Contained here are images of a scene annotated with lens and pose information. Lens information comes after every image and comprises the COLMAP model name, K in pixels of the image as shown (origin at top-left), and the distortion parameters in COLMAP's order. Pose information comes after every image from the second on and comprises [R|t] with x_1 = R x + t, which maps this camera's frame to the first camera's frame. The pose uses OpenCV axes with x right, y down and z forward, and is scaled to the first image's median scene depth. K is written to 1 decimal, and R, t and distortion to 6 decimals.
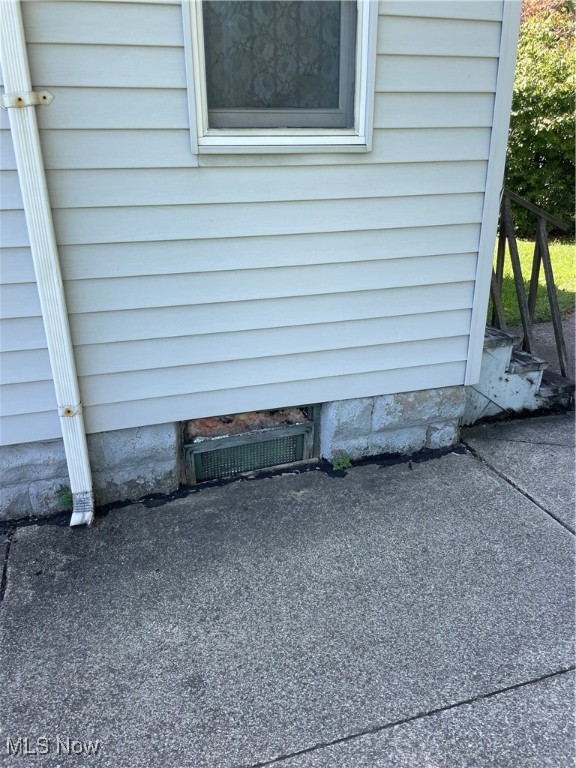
lens RADIAL K [[590.1, 0, 287.6], [0, 590.1, 383.1], [0, 0, 1]] dist [0.042426, -0.026060]
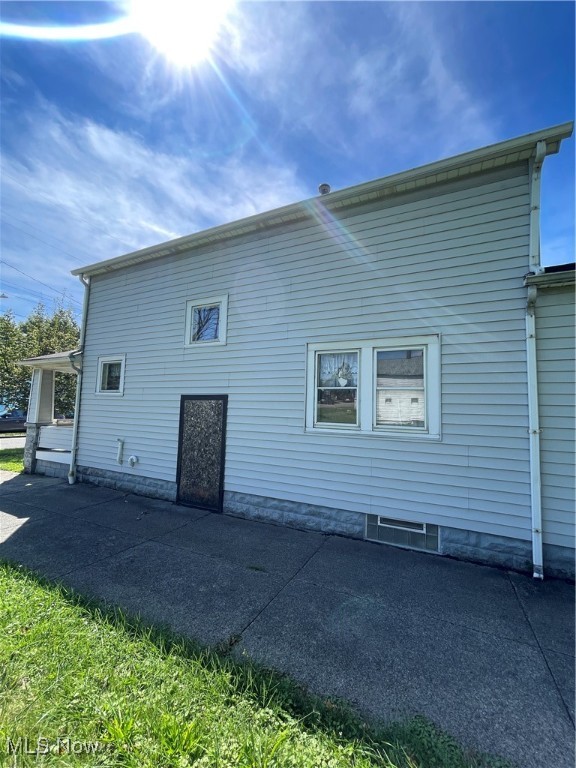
lens RADIAL K [[309.5, 0, 288.4], [0, 309.5, 387.1], [0, 0, 1]] dist [-0.003604, 0.001044]
pose [[0.718263, -0.016677, -0.695571, -0.177825], [-0.276229, 0.910715, -0.307077, 0.192438], [0.638588, 0.412699, 0.649526, -0.951131]]
